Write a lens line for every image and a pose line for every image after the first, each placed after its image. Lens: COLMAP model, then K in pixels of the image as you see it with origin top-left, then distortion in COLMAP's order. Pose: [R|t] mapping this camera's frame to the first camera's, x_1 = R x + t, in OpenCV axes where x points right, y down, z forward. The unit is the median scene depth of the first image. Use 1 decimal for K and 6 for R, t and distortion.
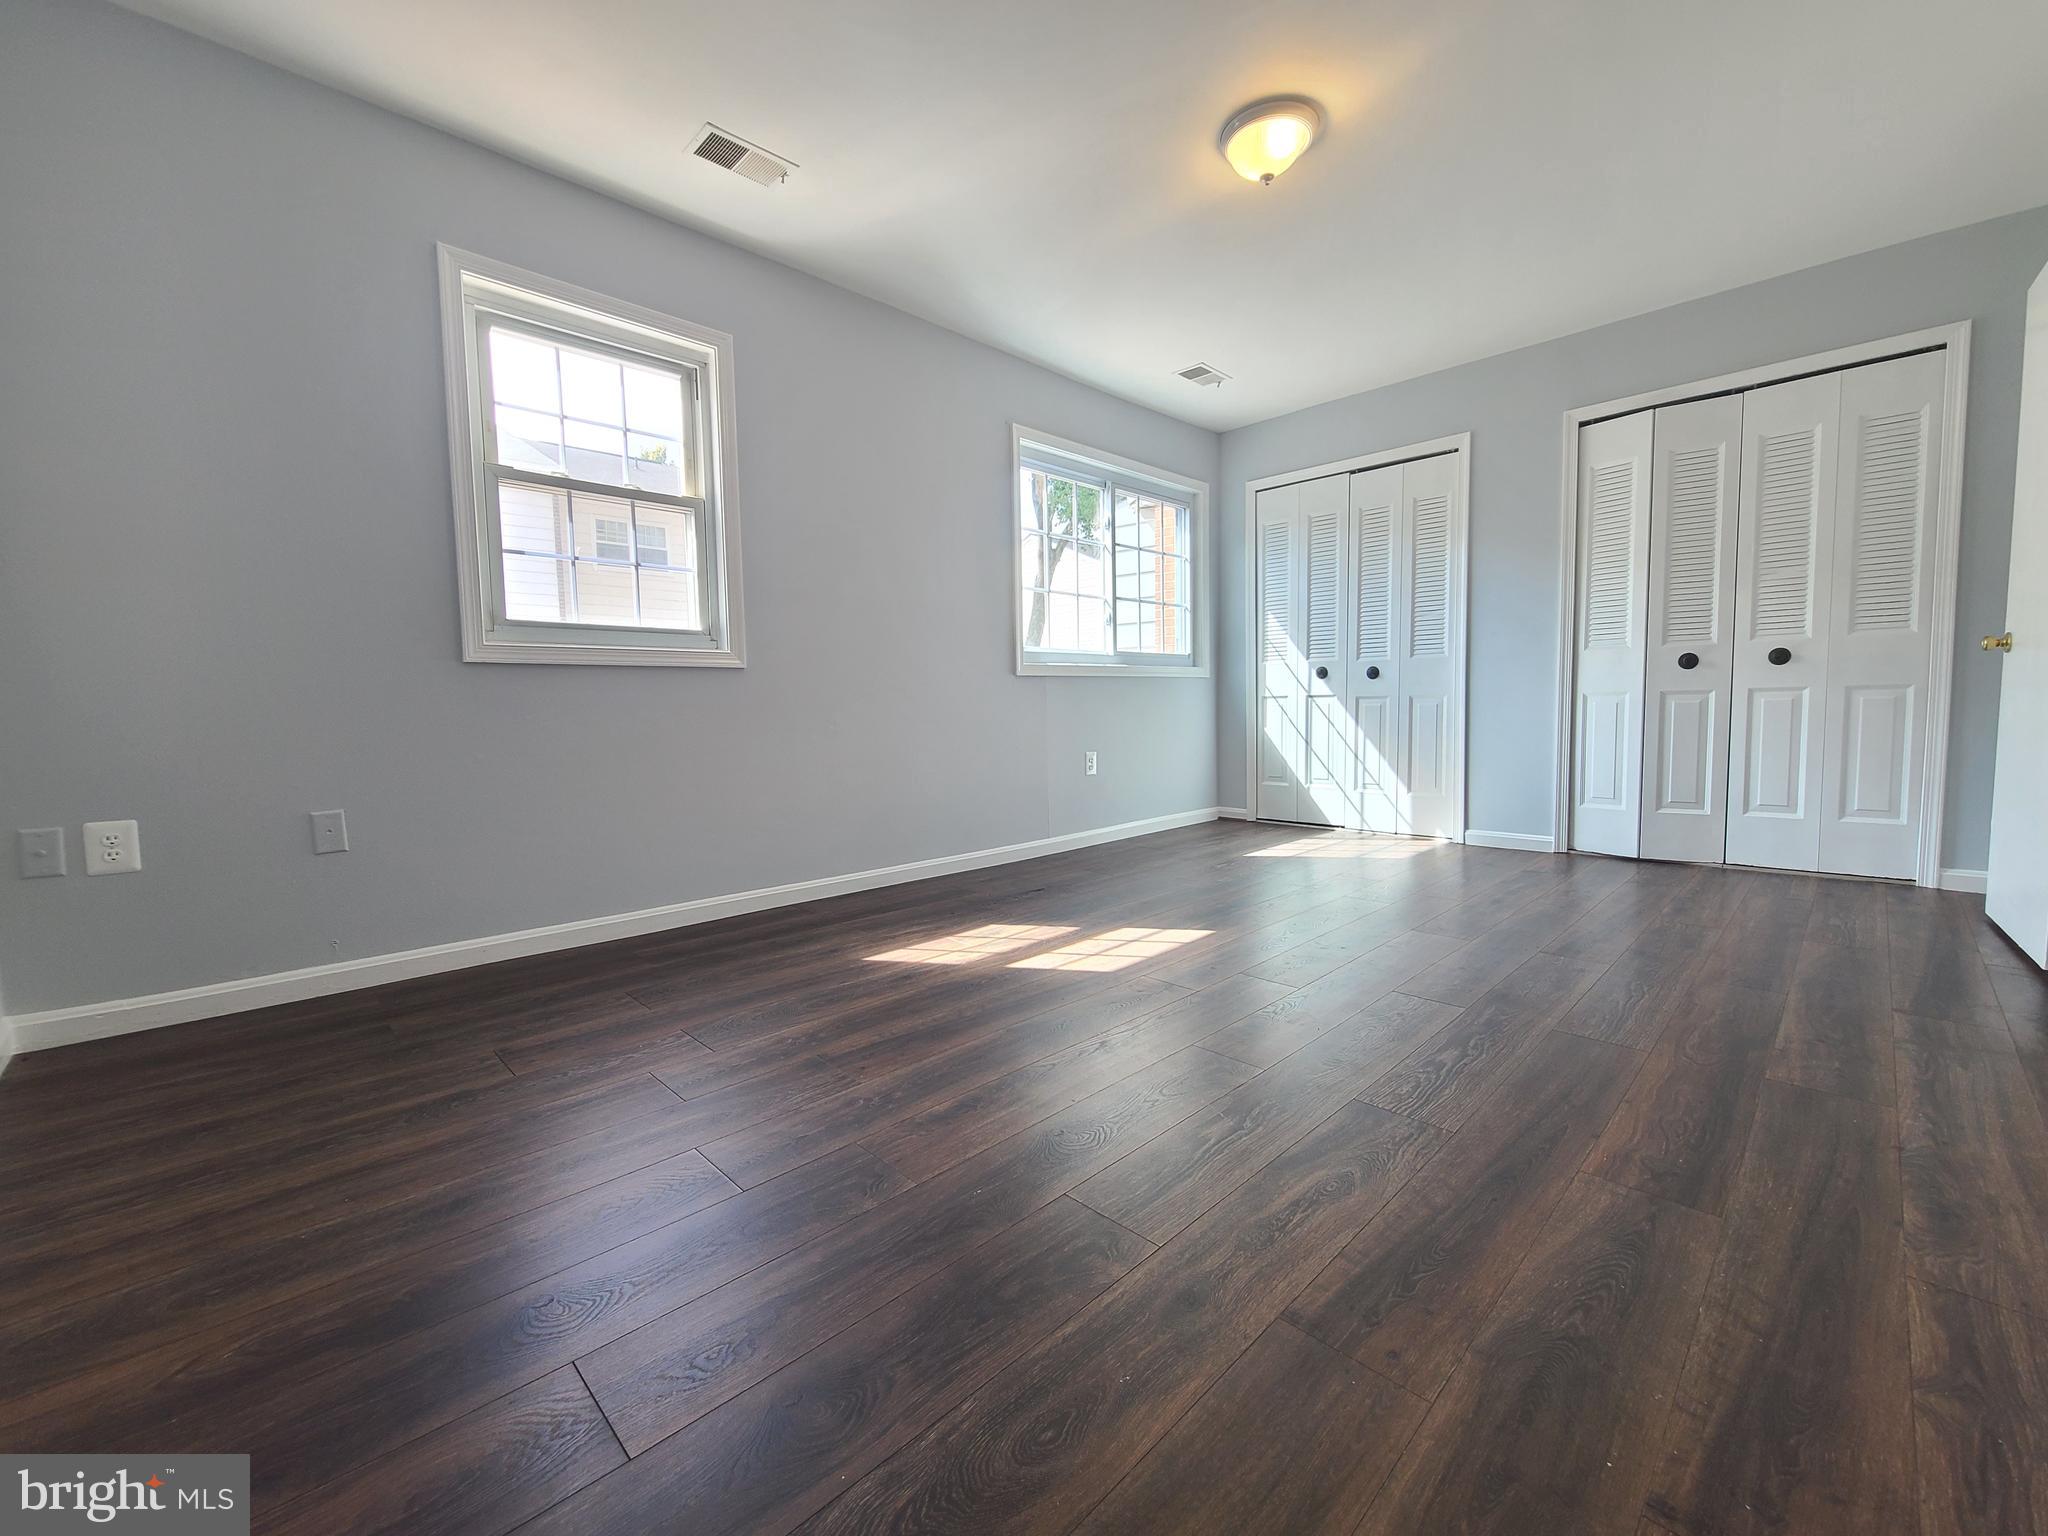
lens RADIAL K [[829.0, 0, 1039.3], [0, 829.0, 764.0], [0, 0, 1]] dist [0.001216, 0.000175]
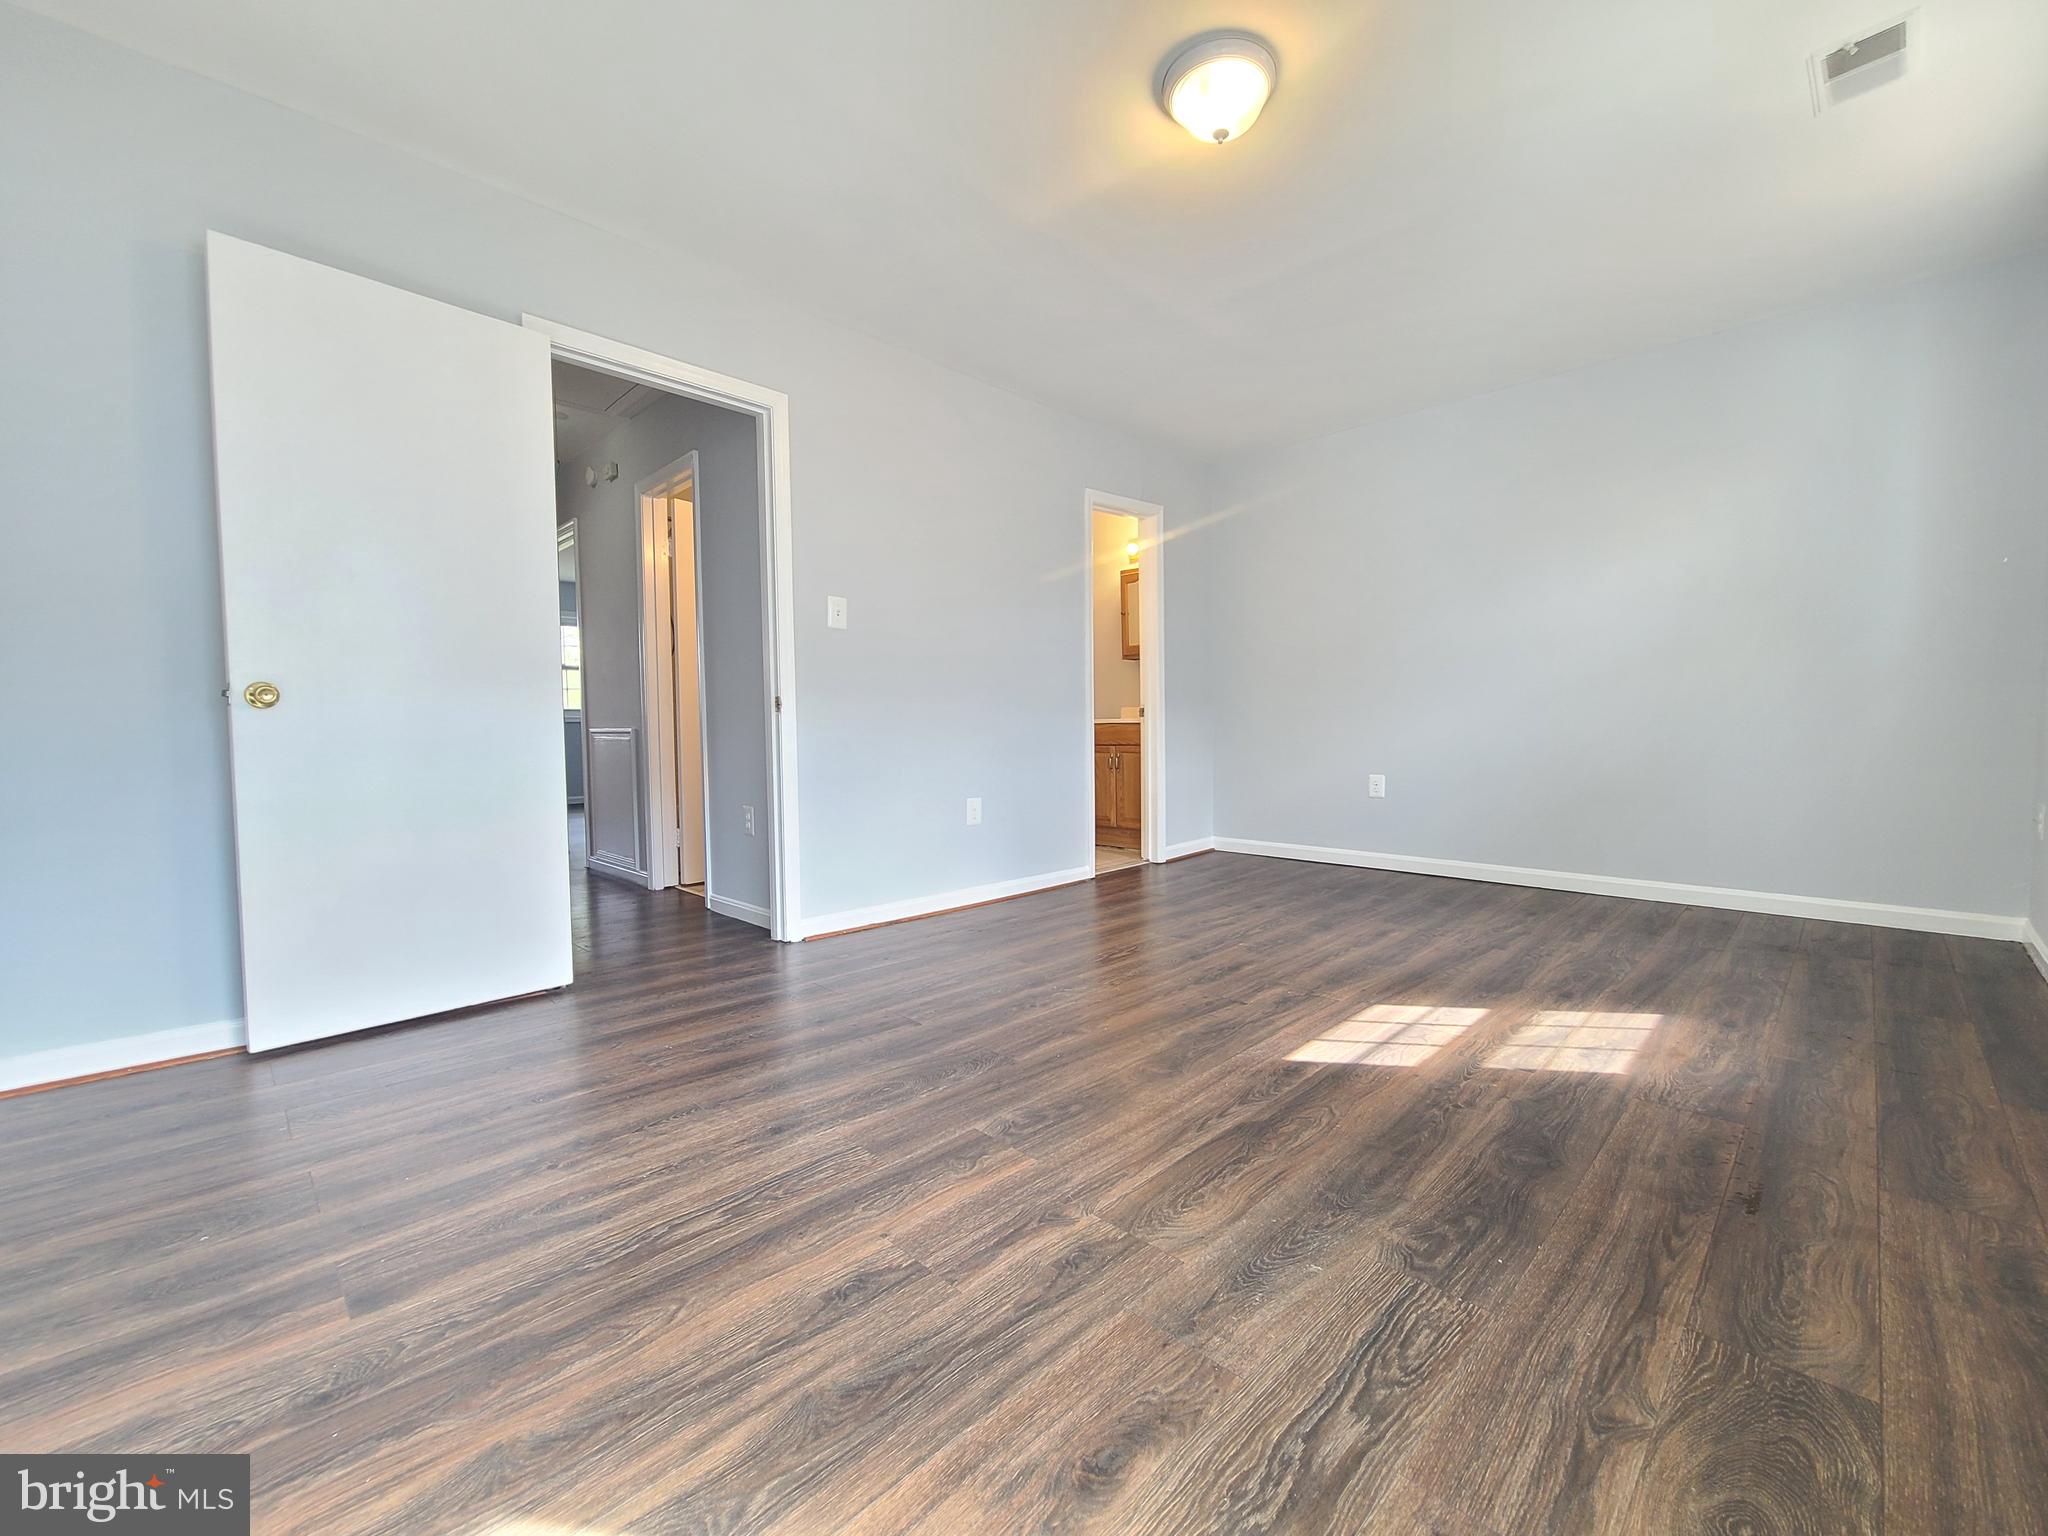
lens RADIAL K [[829.0, 0, 1039.3], [0, 829.0, 764.0], [0, 0, 1]] dist [0.001216, 0.000175]
pose [[-0.999688, 0.024901, -0.001853, 0.462018], [0.024526, 0.993156, 0.114193, -0.157933], [0.004684, 0.114112, -0.993457, 1.852254]]
